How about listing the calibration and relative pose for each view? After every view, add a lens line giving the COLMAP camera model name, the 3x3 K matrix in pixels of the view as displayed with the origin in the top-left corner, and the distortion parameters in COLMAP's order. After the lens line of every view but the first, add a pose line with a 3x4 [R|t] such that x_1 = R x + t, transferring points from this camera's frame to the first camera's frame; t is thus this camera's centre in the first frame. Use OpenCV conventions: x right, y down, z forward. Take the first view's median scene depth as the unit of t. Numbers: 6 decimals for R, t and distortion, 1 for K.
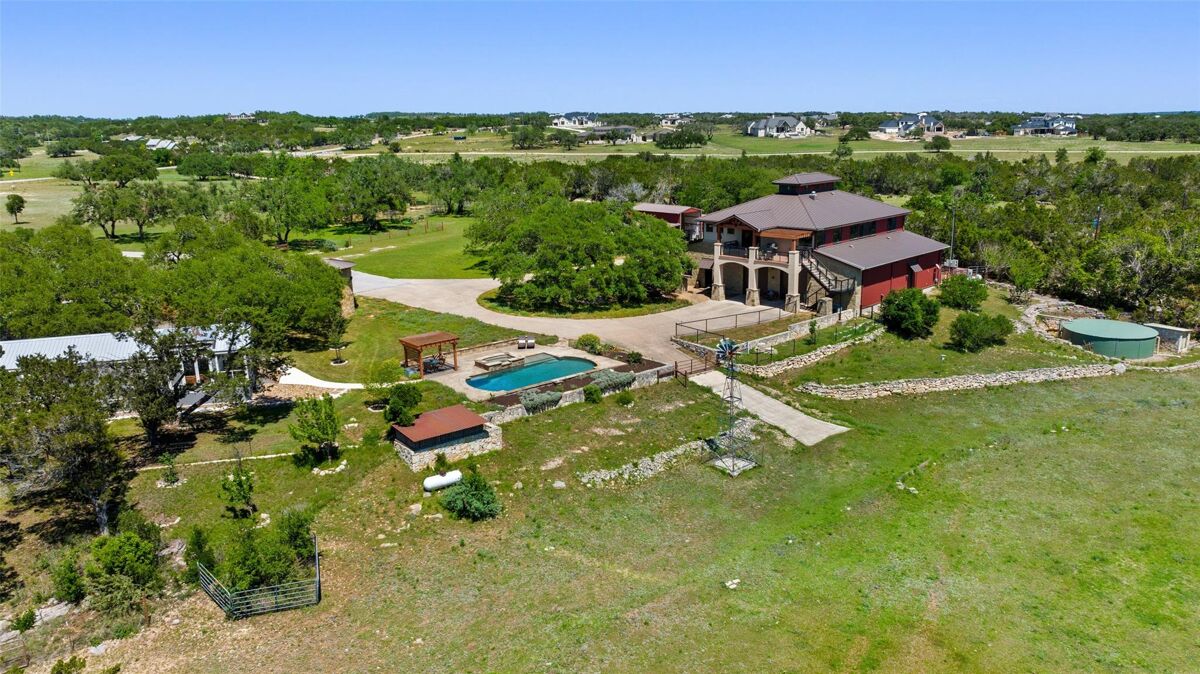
lens RADIAL K [[848.6, 0, 628.0], [0, 848.6, 335.1], [0, 0, 1]] dist [-0.053441, 0.065701]
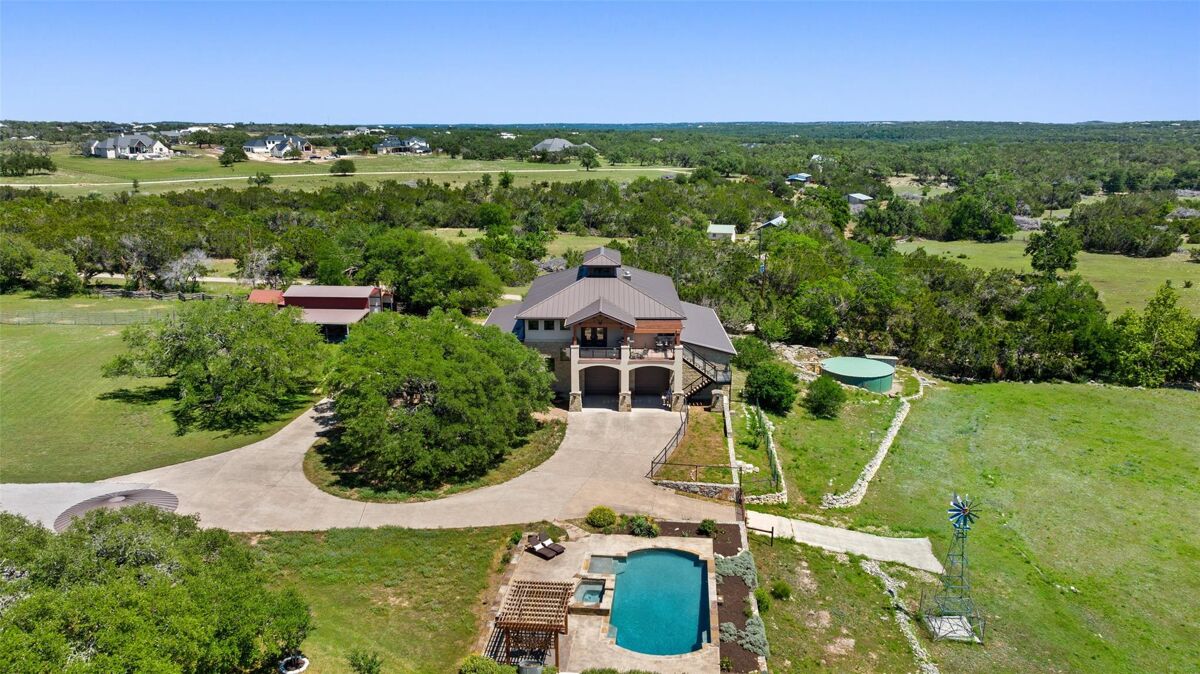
lens RADIAL K [[848.6, 0, 628.0], [0, 848.6, 335.1], [0, 0, 1]] dist [-0.053441, 0.065701]
pose [[0.715833, -0.143592, 0.683348, -0.518242], [0.151947, 0.987209, 0.048272, -0.185734], [-0.681539, 0.069278, 0.728495, 0.450418]]
